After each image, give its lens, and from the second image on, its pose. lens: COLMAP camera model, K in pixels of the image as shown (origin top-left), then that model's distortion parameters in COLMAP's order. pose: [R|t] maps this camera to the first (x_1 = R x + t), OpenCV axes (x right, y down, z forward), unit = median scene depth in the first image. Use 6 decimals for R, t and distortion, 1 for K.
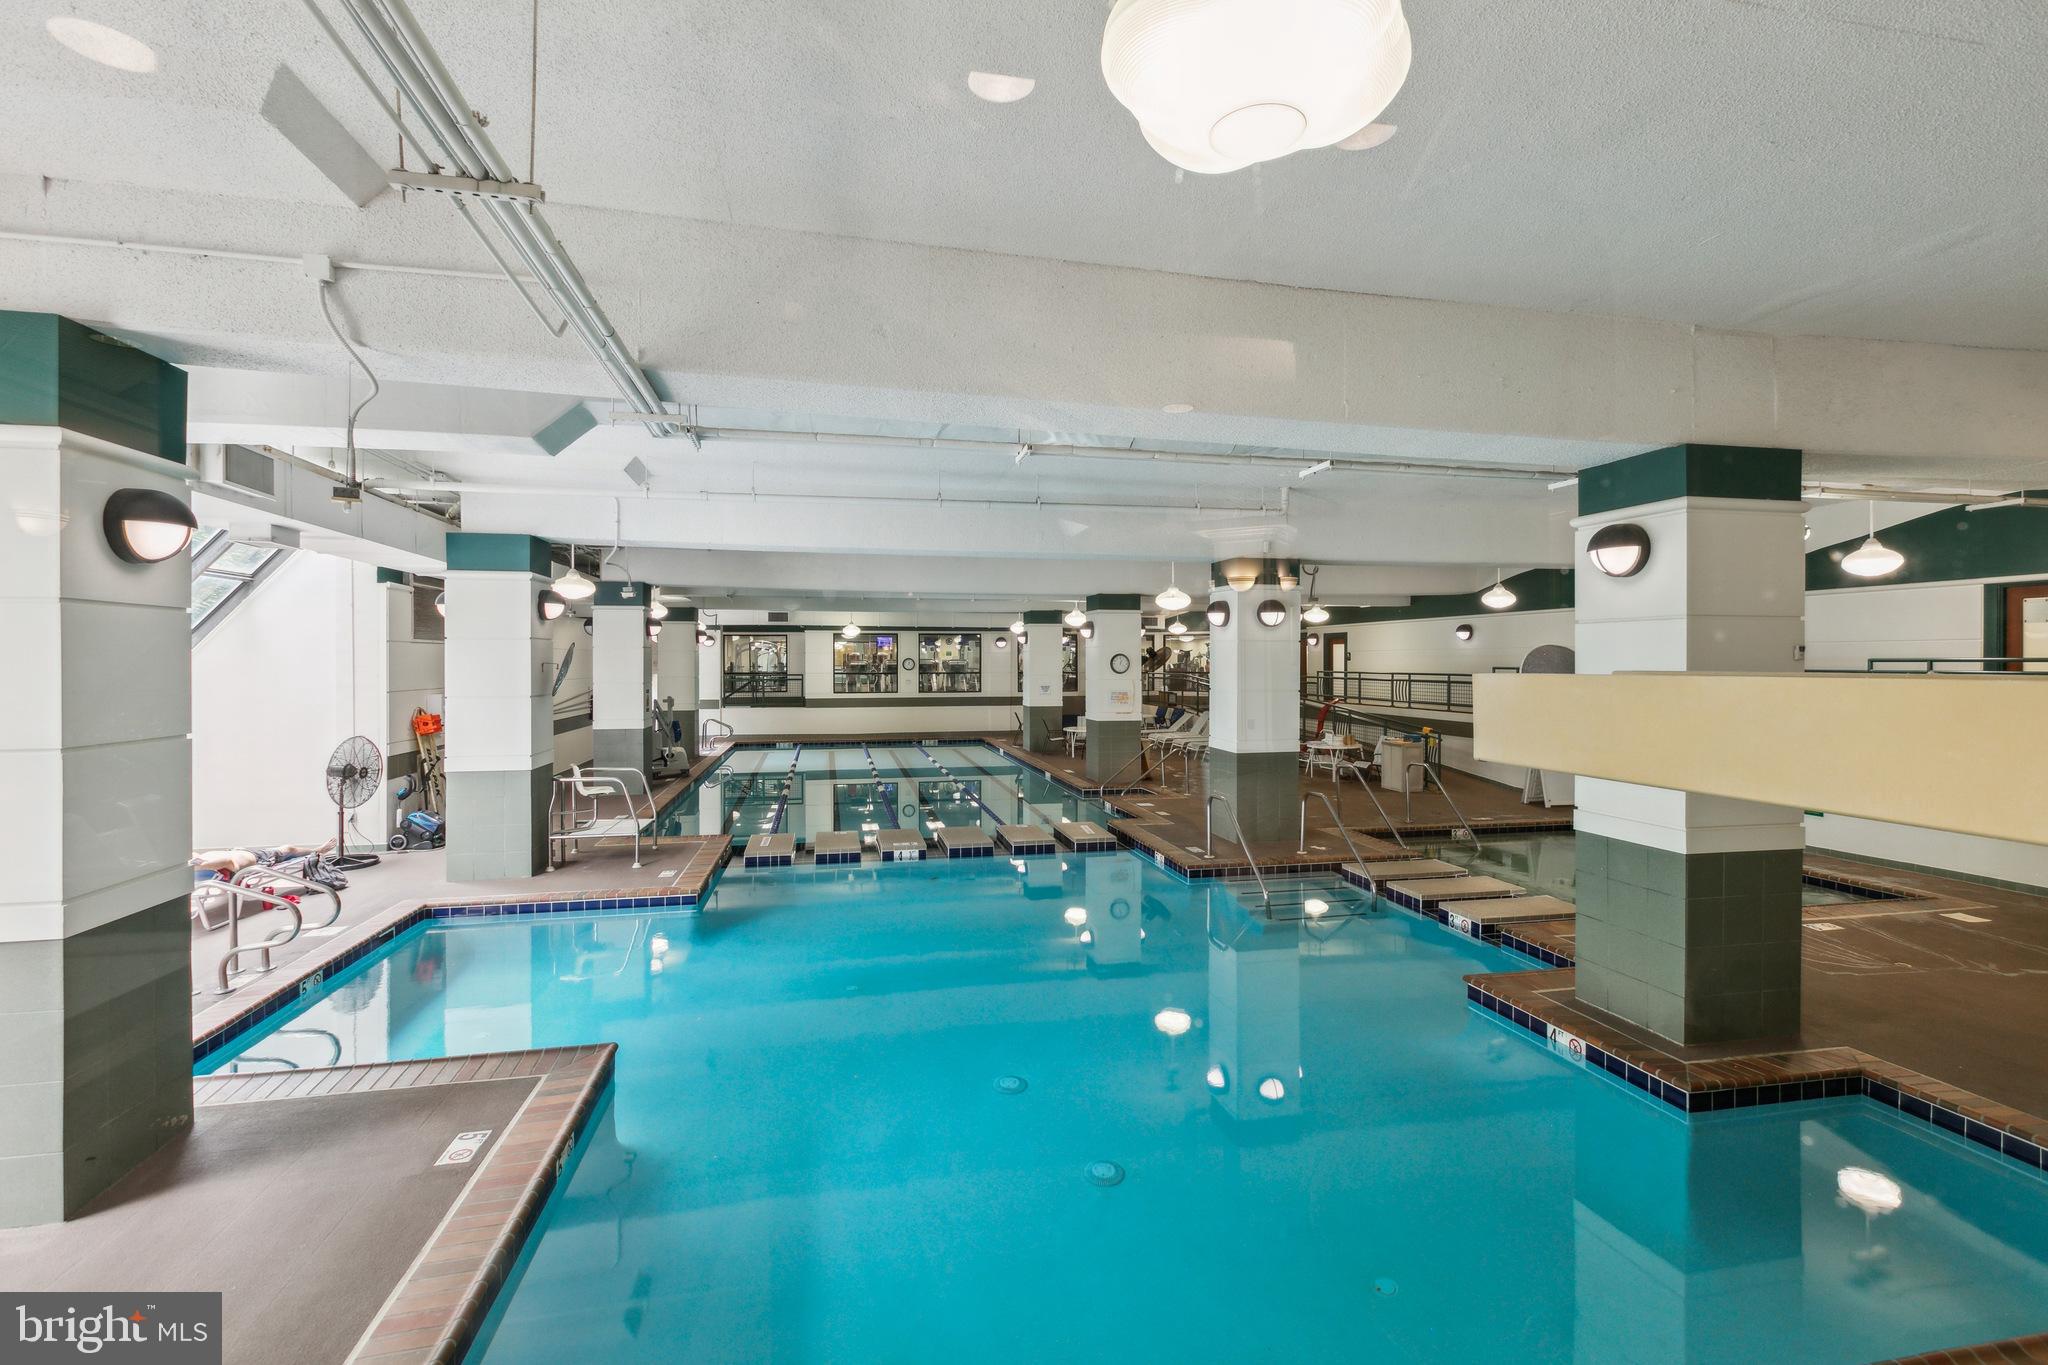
lens RADIAL K [[922.8, 0, 1024.0], [0, 922.8, 682.5], [0, 0, 1]] dist [0.000387, -0.000033]
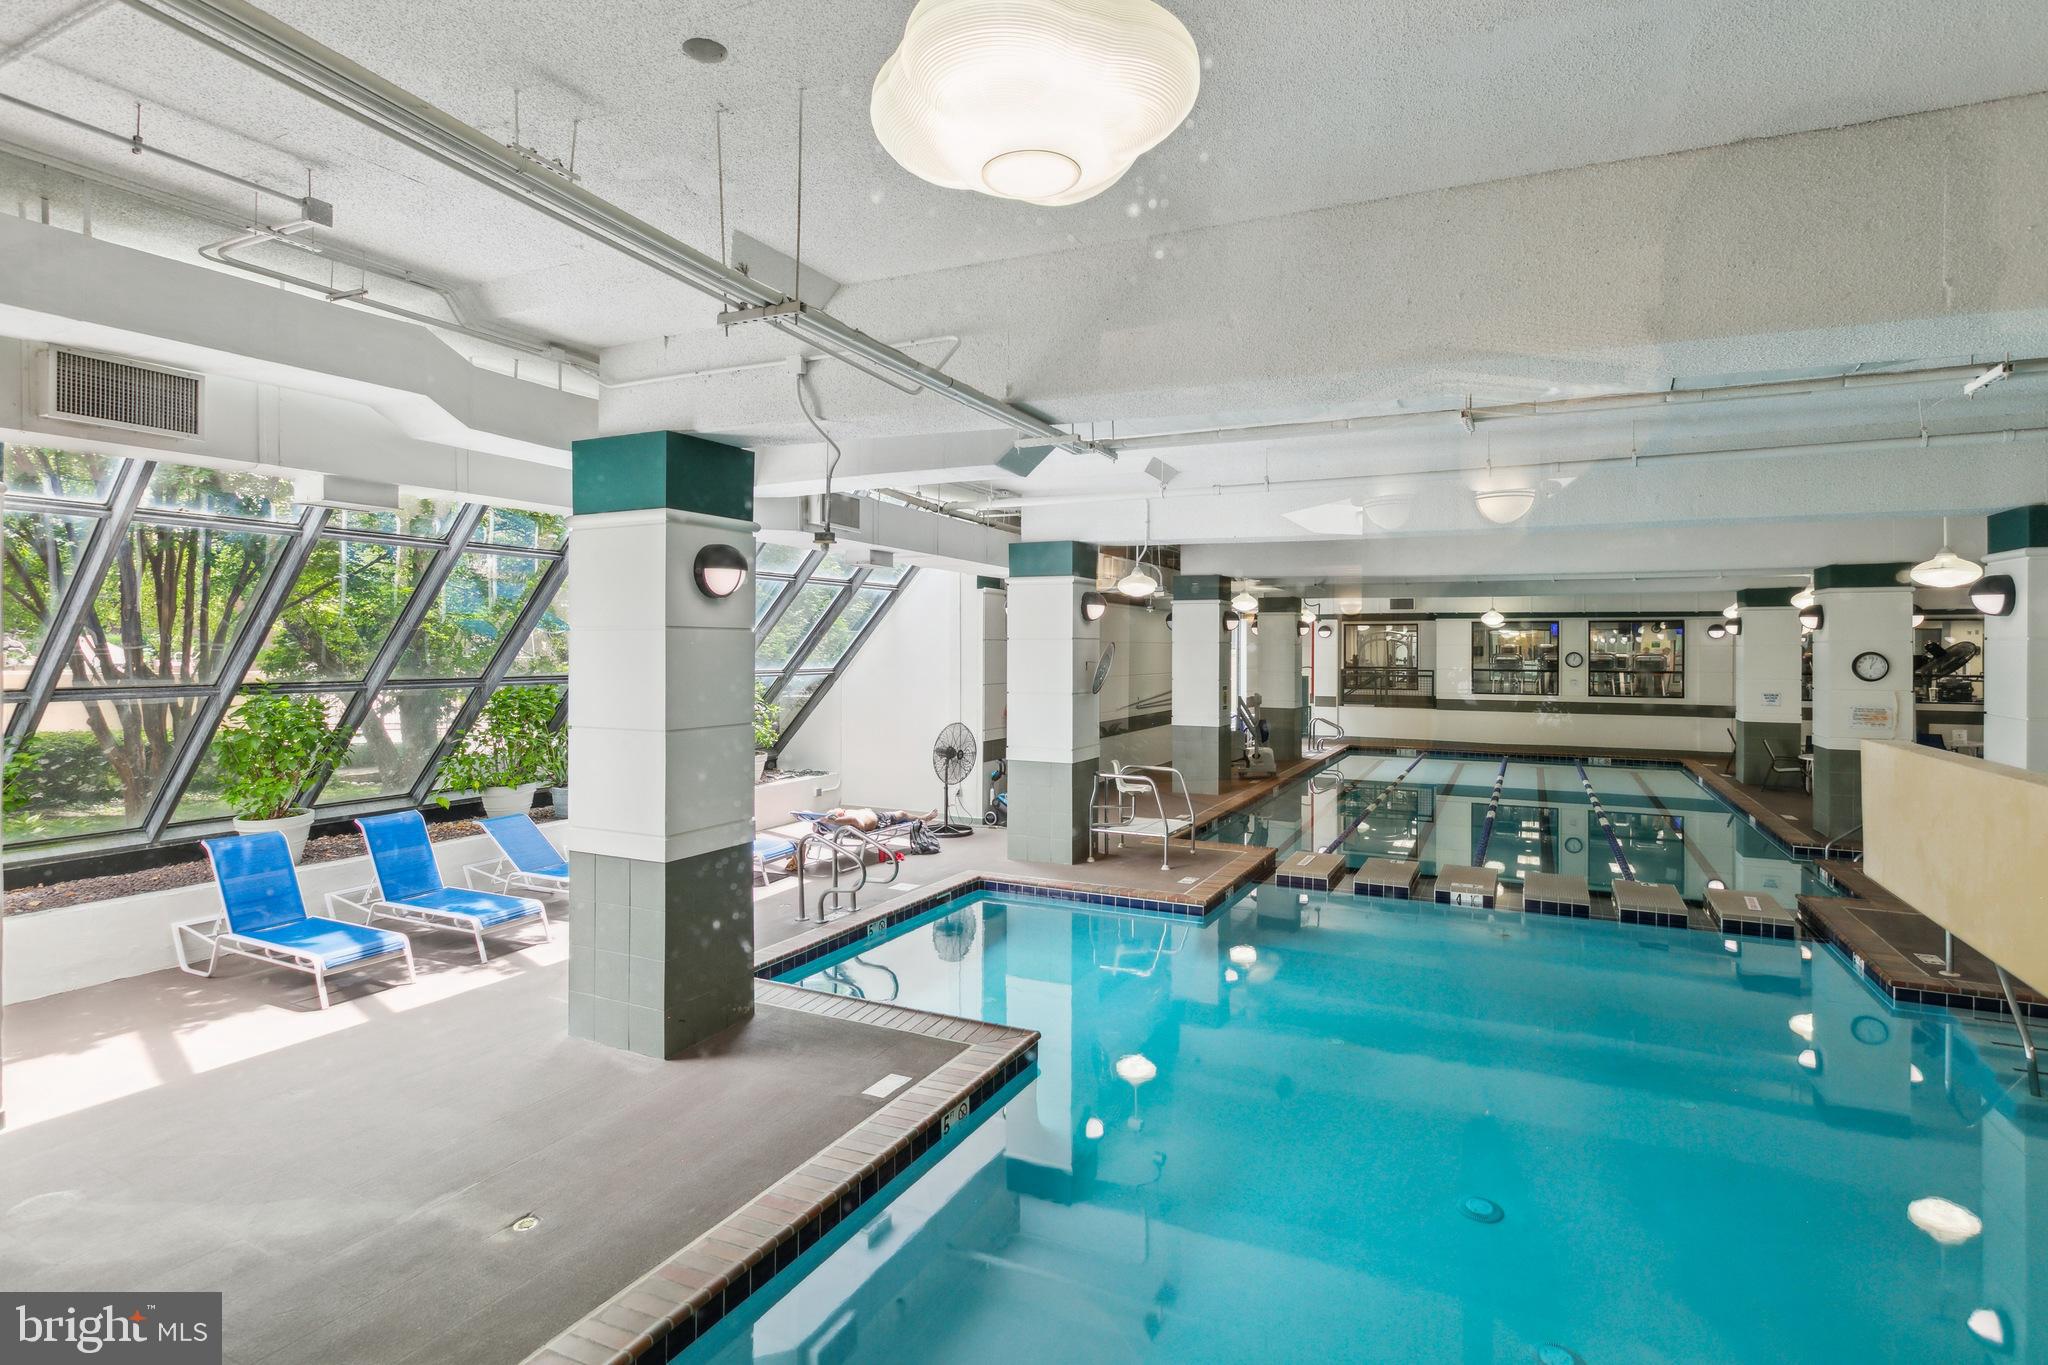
lens RADIAL K [[1043.0, 0, 1019.2], [0, 1043.0, 664.2], [0, 0, 1]] dist [-0.007685, 0.000461]
pose [[0.780566, 0.014732, -0.624899, 0.141940], [-0.019438, 0.999811, -0.000710, -0.014483], [0.624771, 0.012701, 0.780705, 0.025888]]
